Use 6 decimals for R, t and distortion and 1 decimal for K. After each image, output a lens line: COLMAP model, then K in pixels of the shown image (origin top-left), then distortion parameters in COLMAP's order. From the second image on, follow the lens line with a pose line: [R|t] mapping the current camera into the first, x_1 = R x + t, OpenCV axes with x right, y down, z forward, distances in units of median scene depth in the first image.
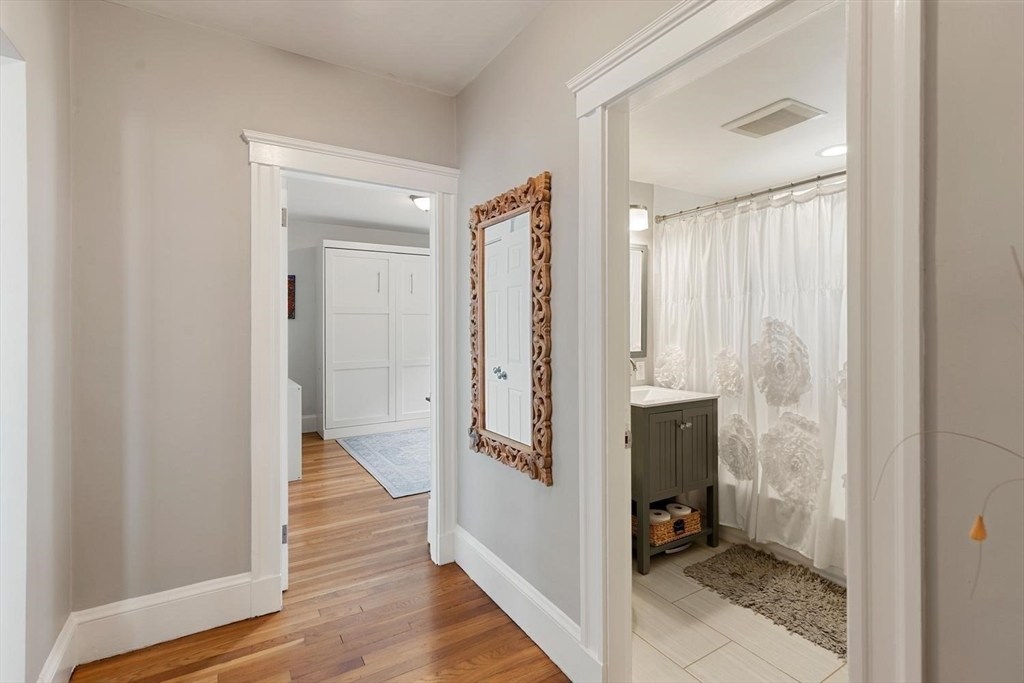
lens RADIAL K [[464.1, 0, 510.8], [0, 464.1, 333.6], [0, 0, 1]] dist [0.005449, -0.000684]
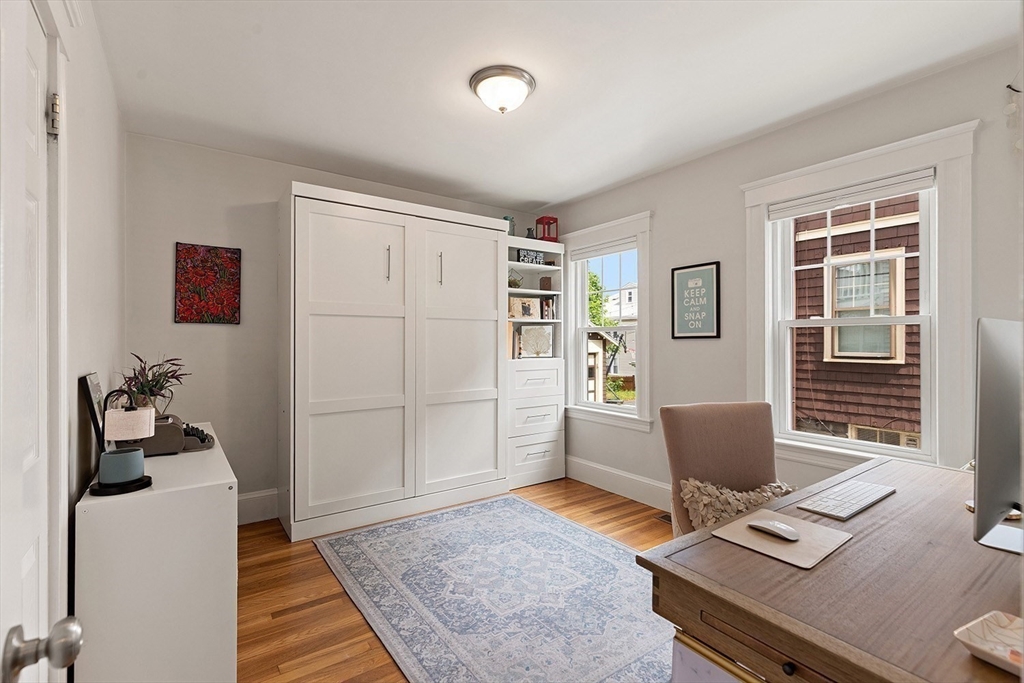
lens RADIAL K [[464.1, 0, 511.1], [0, 464.1, 345.9], [0, 0, 1]] dist [0.005449, -0.000684]
pose [[0.998045, -0.000759, 0.062492, -0.166543], [0.001402, 0.999946, -0.010254, 0.001499], [-0.062481, 0.010321, 0.997993, 0.406222]]
